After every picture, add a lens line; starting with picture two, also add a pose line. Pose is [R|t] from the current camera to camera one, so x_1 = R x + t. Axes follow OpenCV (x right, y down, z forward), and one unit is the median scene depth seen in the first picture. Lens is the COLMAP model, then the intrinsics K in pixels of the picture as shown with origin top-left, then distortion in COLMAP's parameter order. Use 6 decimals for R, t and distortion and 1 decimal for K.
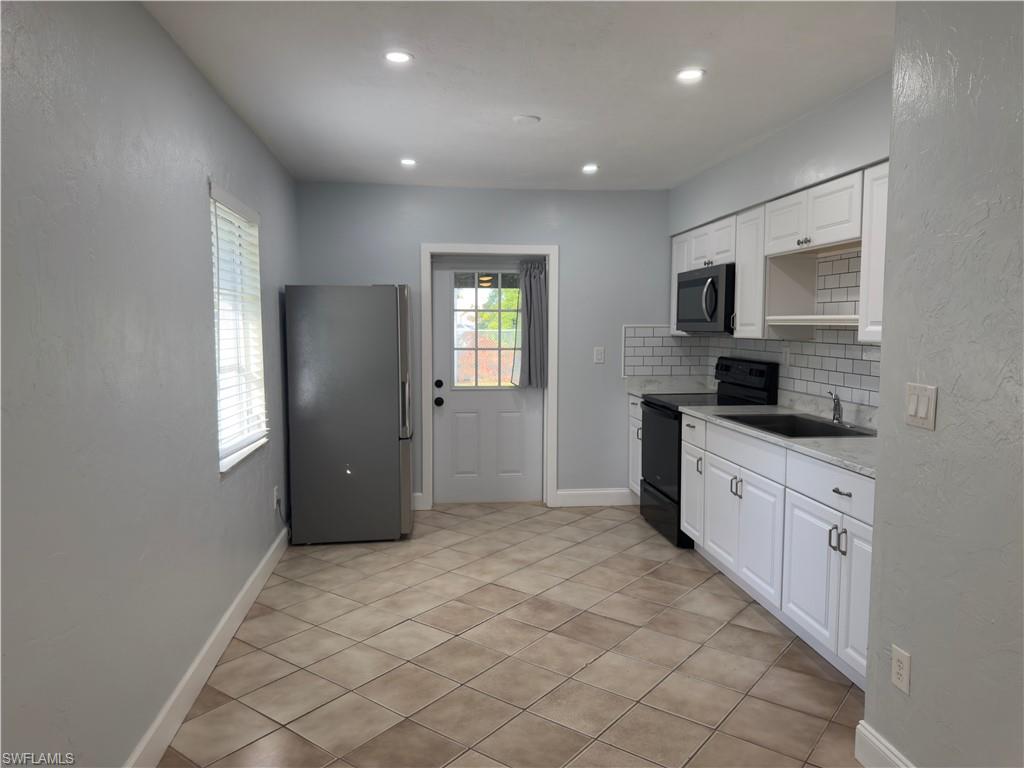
lens RADIAL K [[725.6, 0, 510.6], [0, 725.6, 383.7], [0, 0, 1]] dist [0.050351, -0.050229]
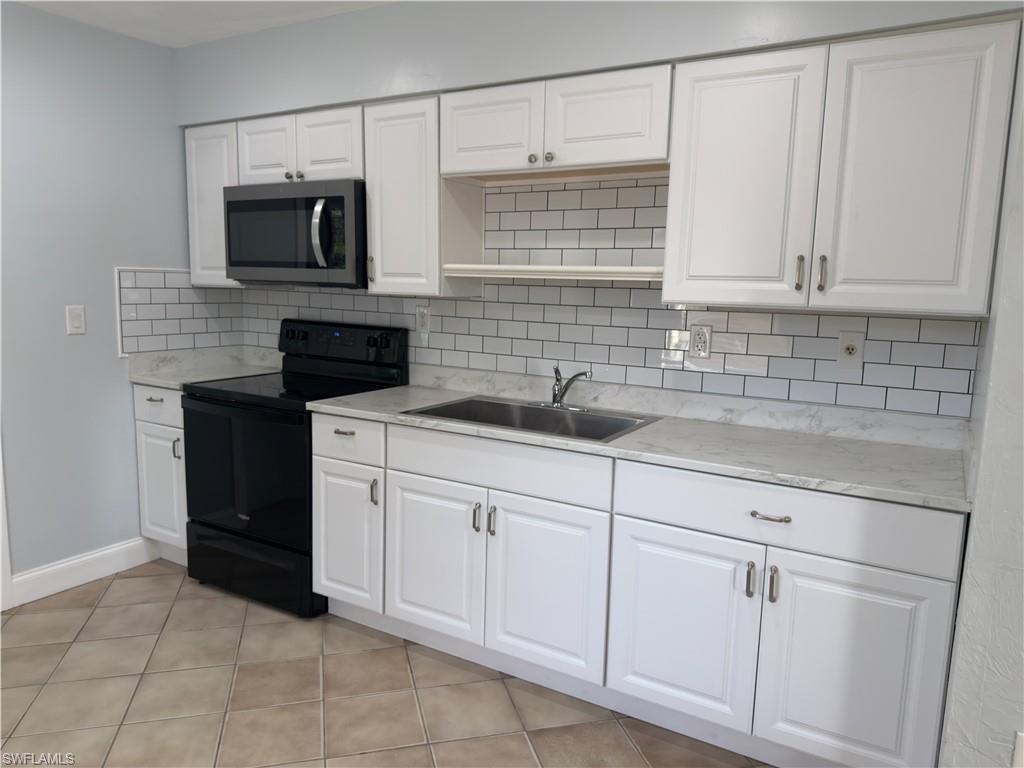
lens RADIAL K [[725.6, 0, 515.5], [0, 725.6, 386.6], [0, 0, 1]] dist [0.050351, -0.050229]
pose [[0.606564, -0.094926, 0.789347, -0.149733], [0.038153, 0.995178, 0.090361, -0.031448], [-0.794119, -0.024694, 0.607261, 0.466549]]
